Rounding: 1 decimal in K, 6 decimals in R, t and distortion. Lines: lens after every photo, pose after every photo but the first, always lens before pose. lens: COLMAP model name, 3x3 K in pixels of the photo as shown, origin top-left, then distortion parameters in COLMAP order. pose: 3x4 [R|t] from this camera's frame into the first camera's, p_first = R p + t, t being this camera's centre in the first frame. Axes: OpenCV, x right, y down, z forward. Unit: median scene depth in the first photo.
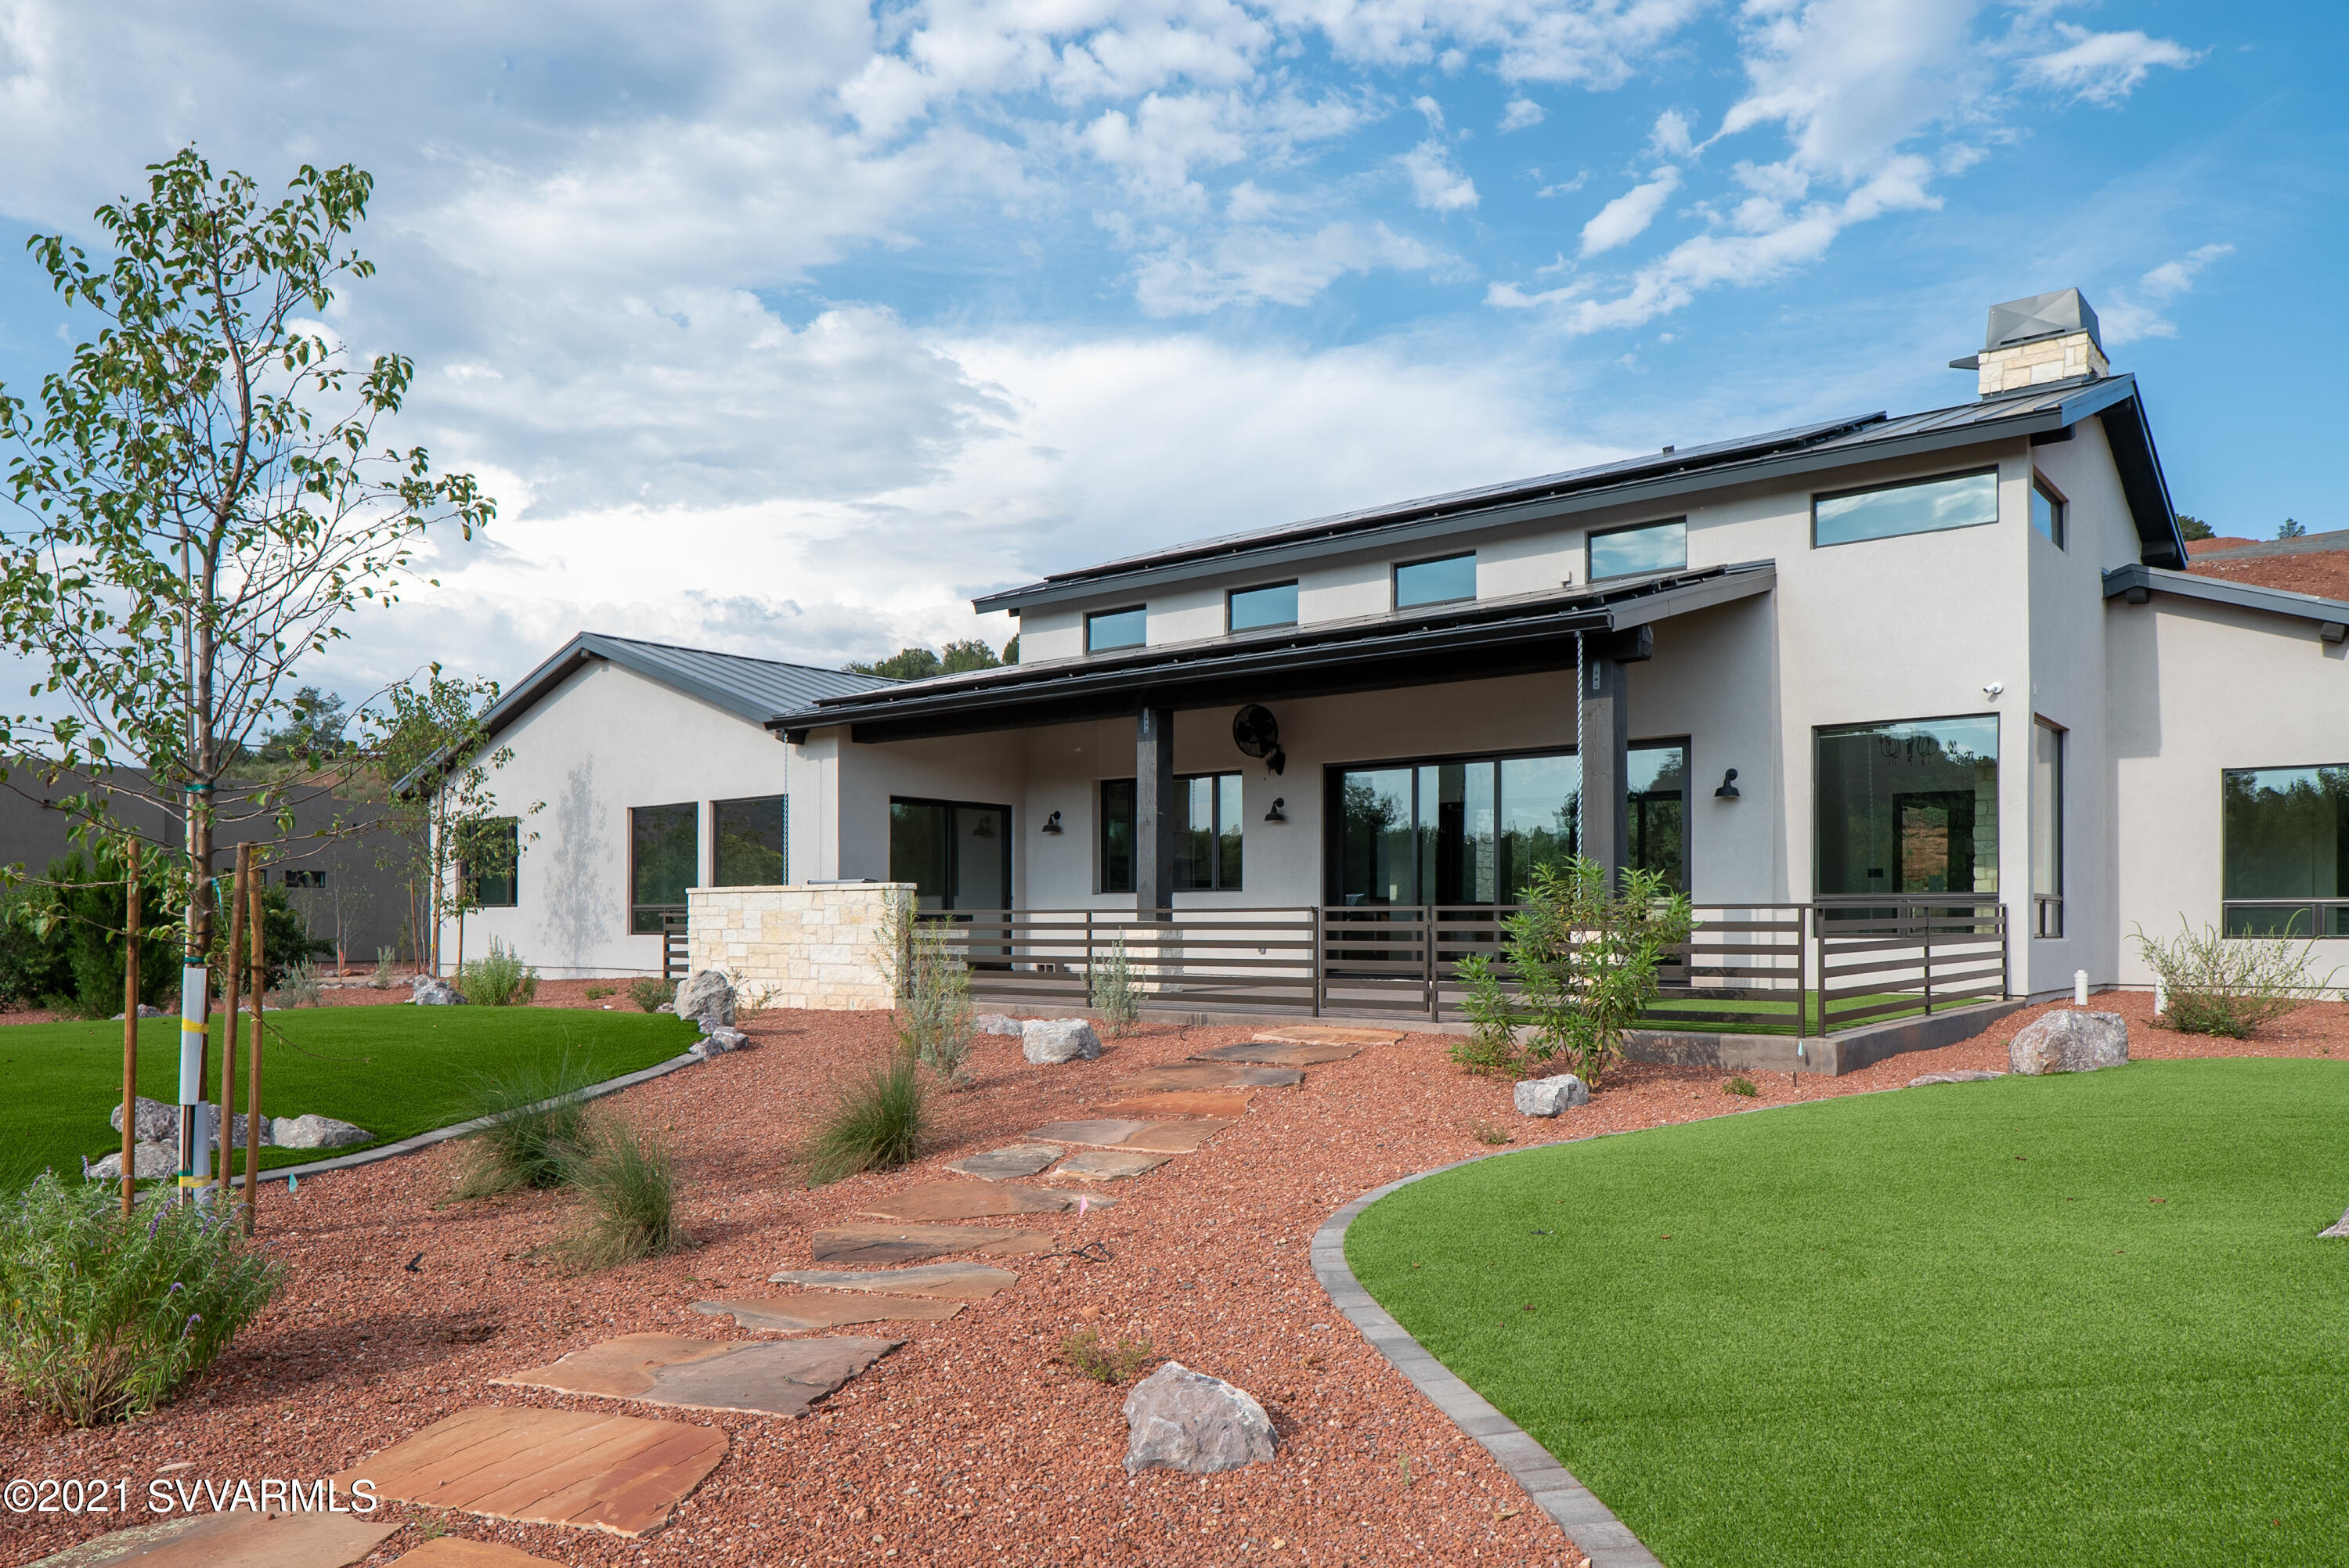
lens RADIAL K [[1674.9, 0, 1169.7], [0, 1674.9, 934.1], [0, 0, 1]] dist [0.000285, 0.000124]
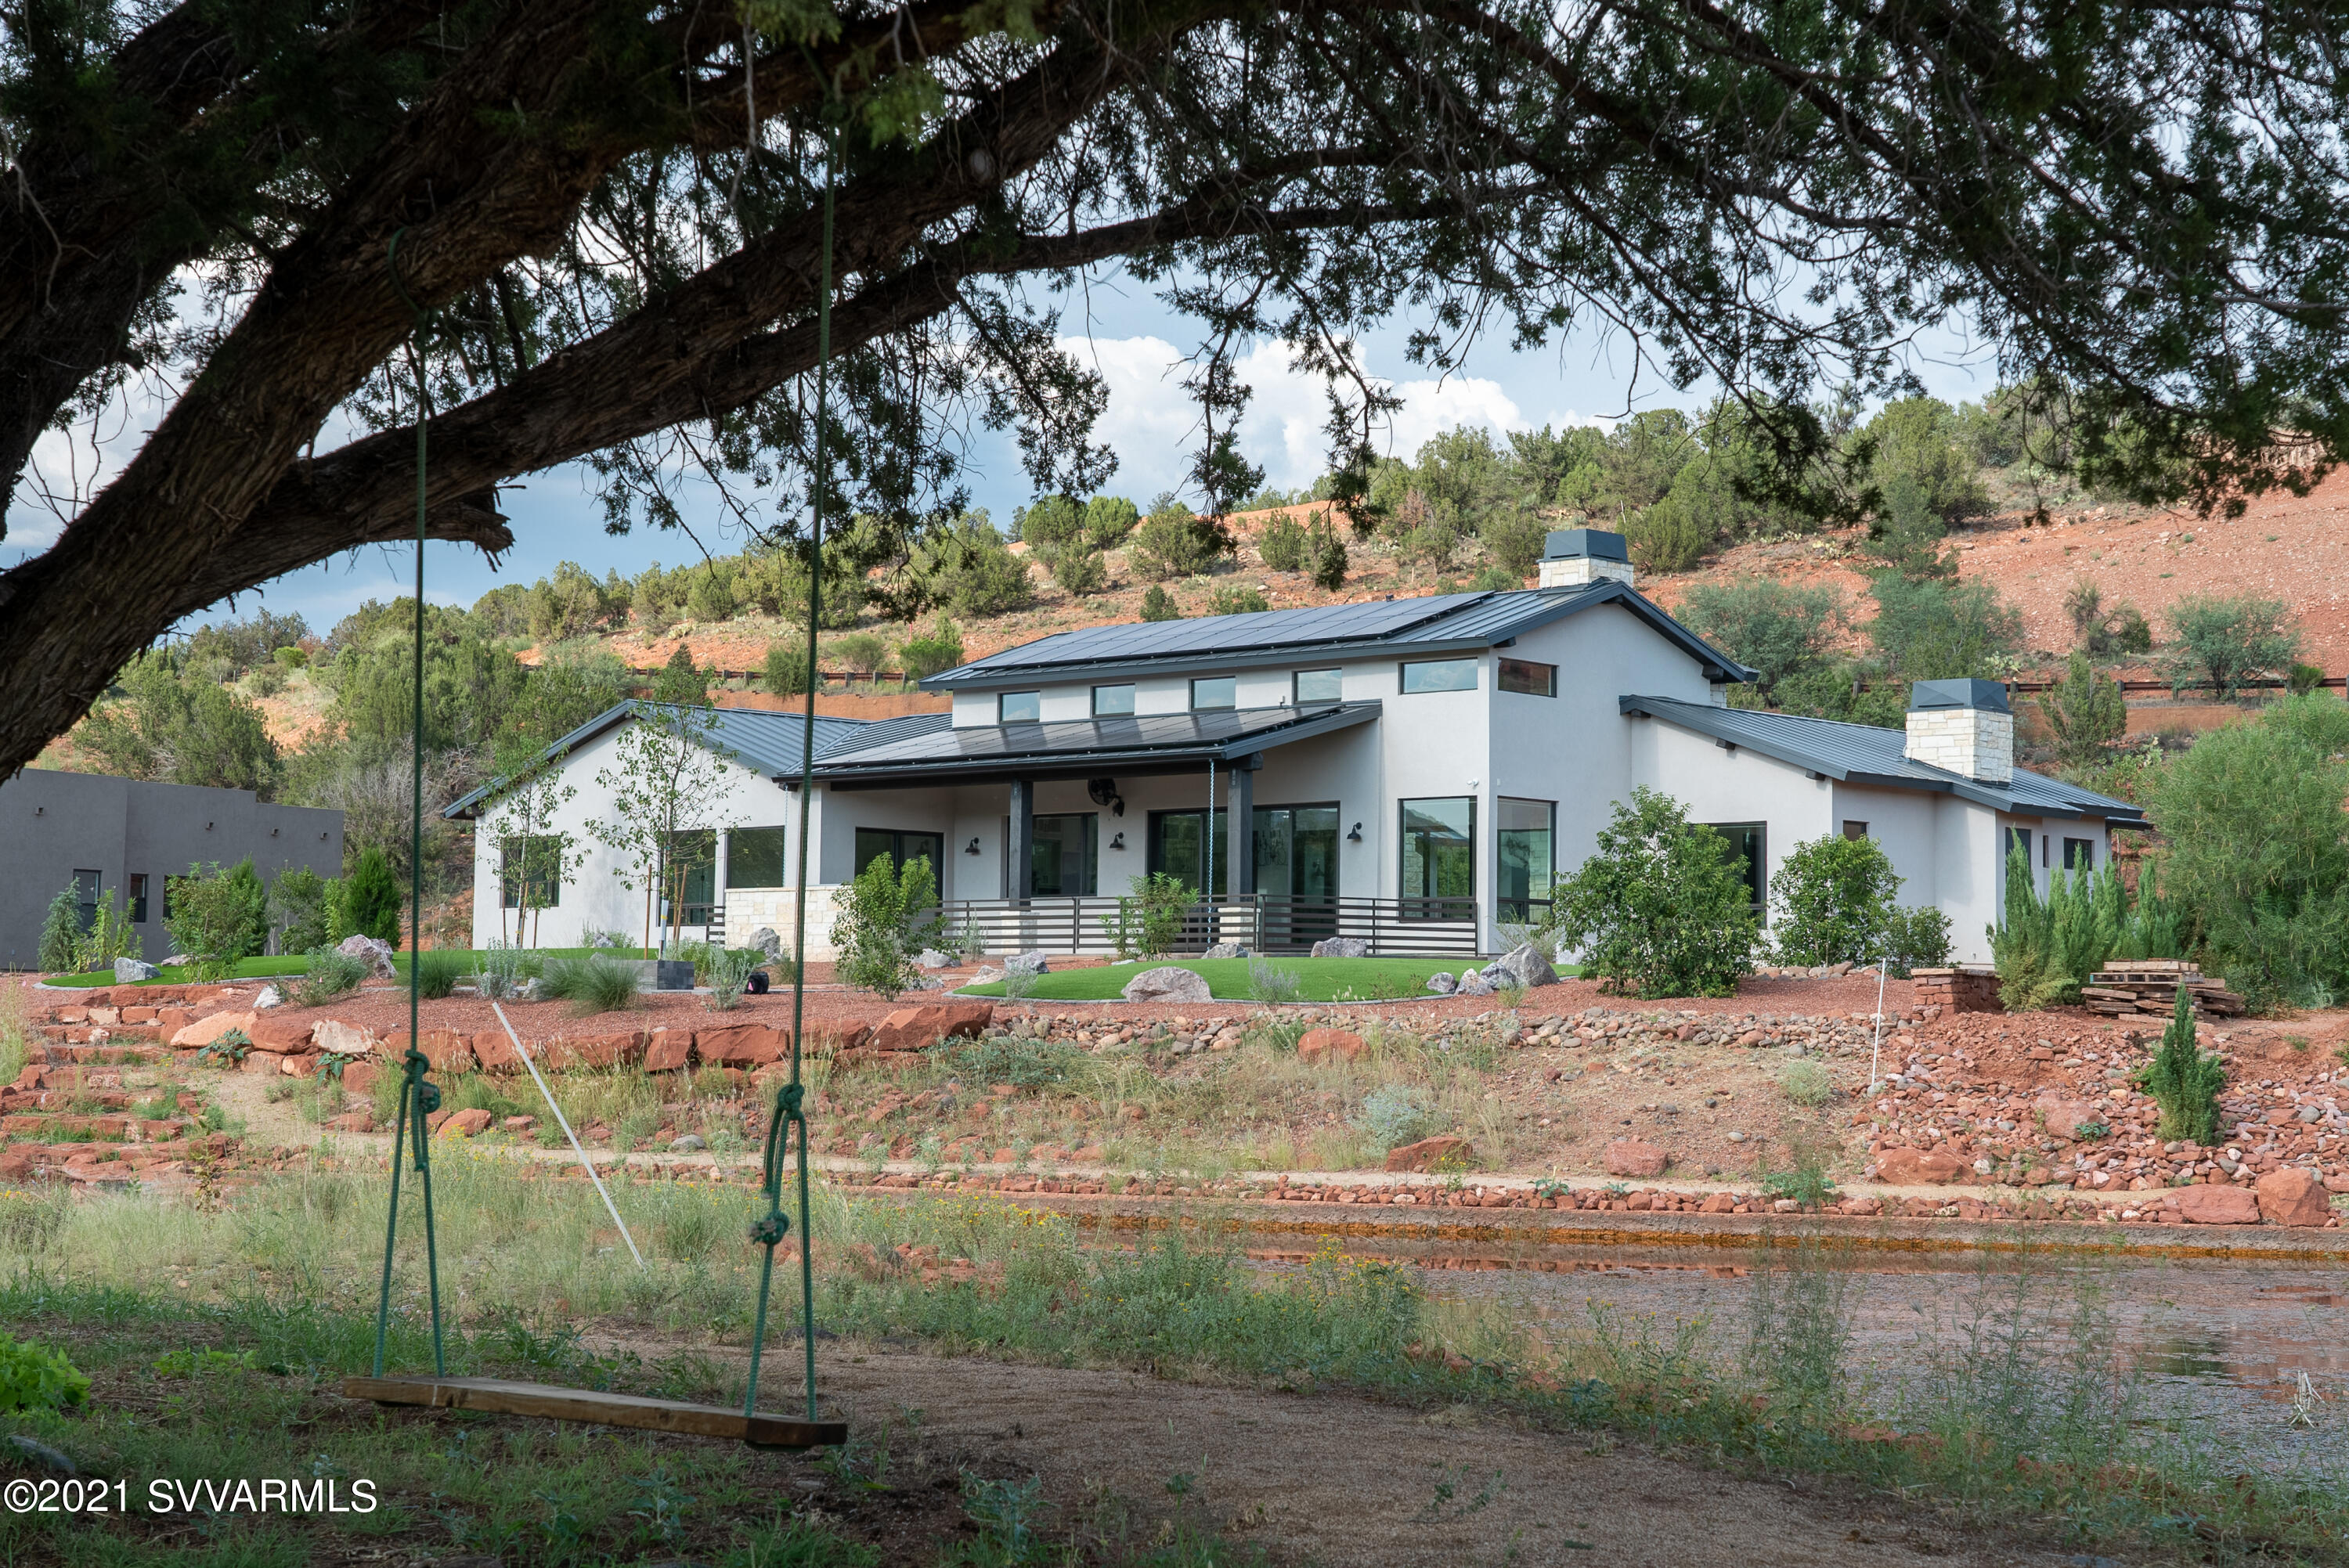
lens RADIAL K [[3570.2, 0, 1174.5], [0, 3570.2, 784.0], [0, 0, 1]] dist [0.034037, -0.019149]
pose [[0.997713, 0.007258, -0.067207, 0.334802], [-0.012004, 0.997442, -0.070472, 0.099627], [0.066524, 0.071118, 0.995247, -2.188375]]
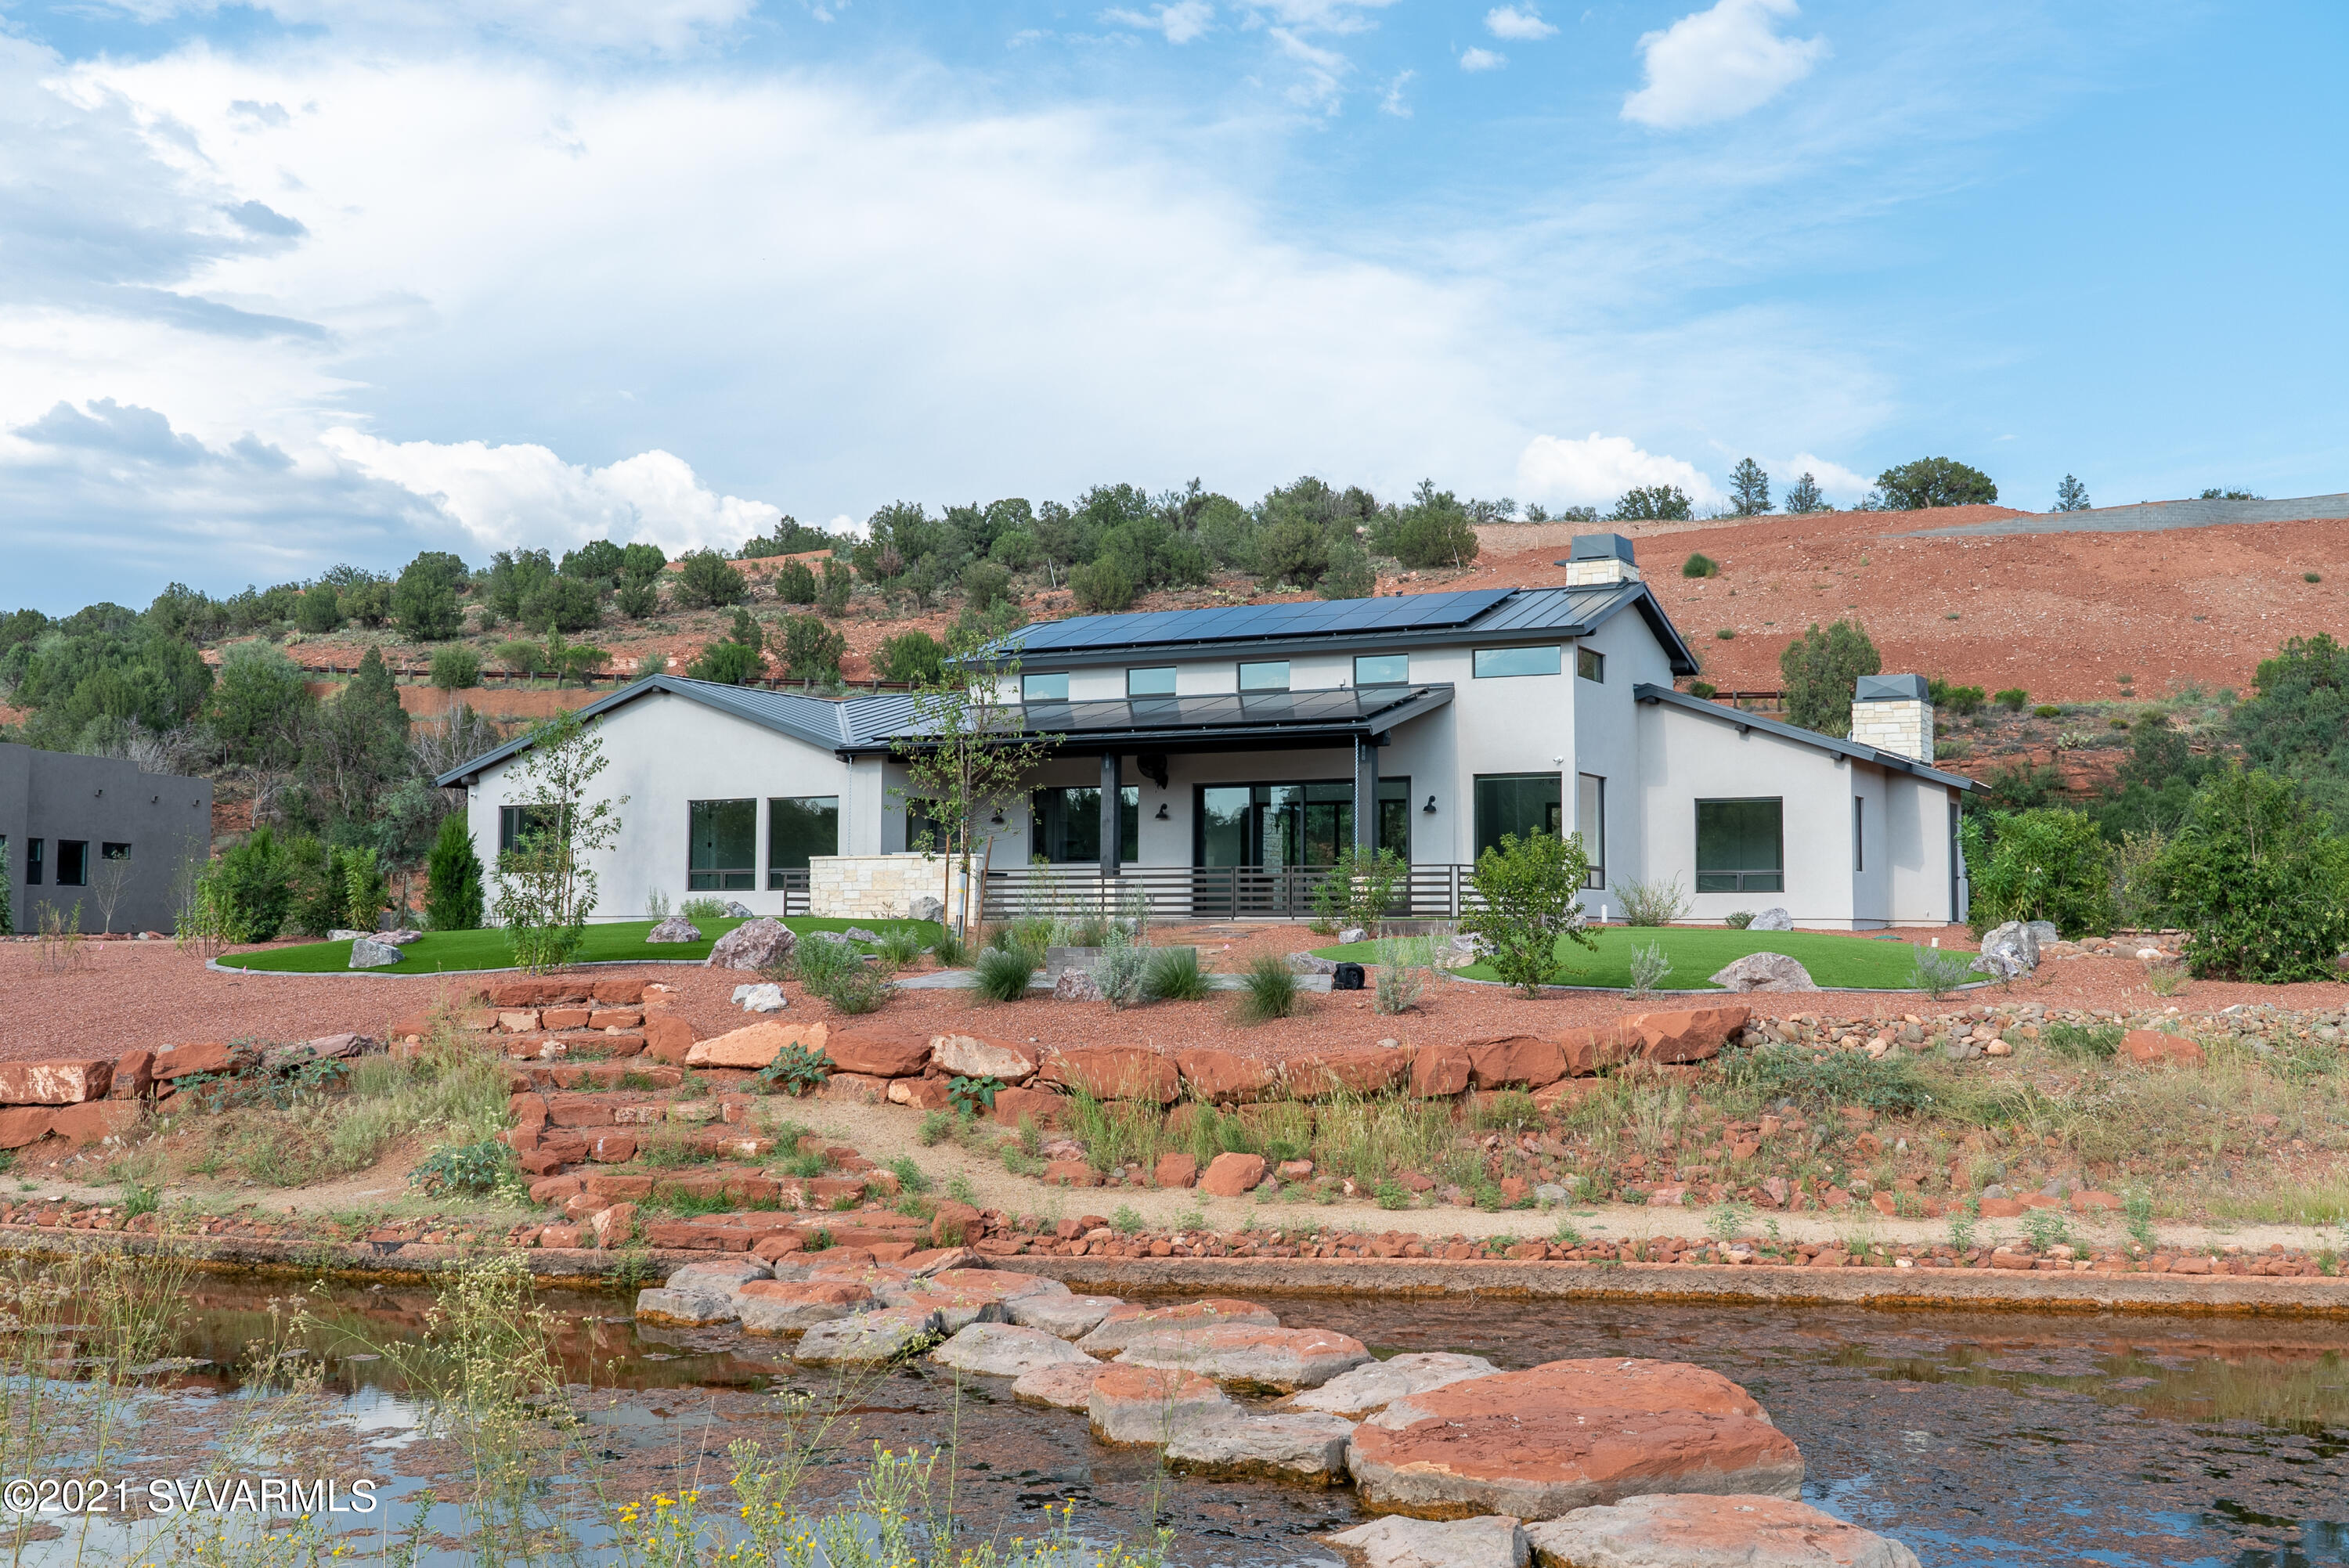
lens RADIAL K [[2456.7, 0, 1178.1], [0, 2456.7, 761.1], [0, 0, 1]] dist [0.063067, -0.026105]
pose [[0.981222, 0.016449, 0.192181, -0.382737], [-0.001805, 0.997096, -0.076128, 0.057723], [-0.192875, 0.074351, 0.978402, -1.331899]]
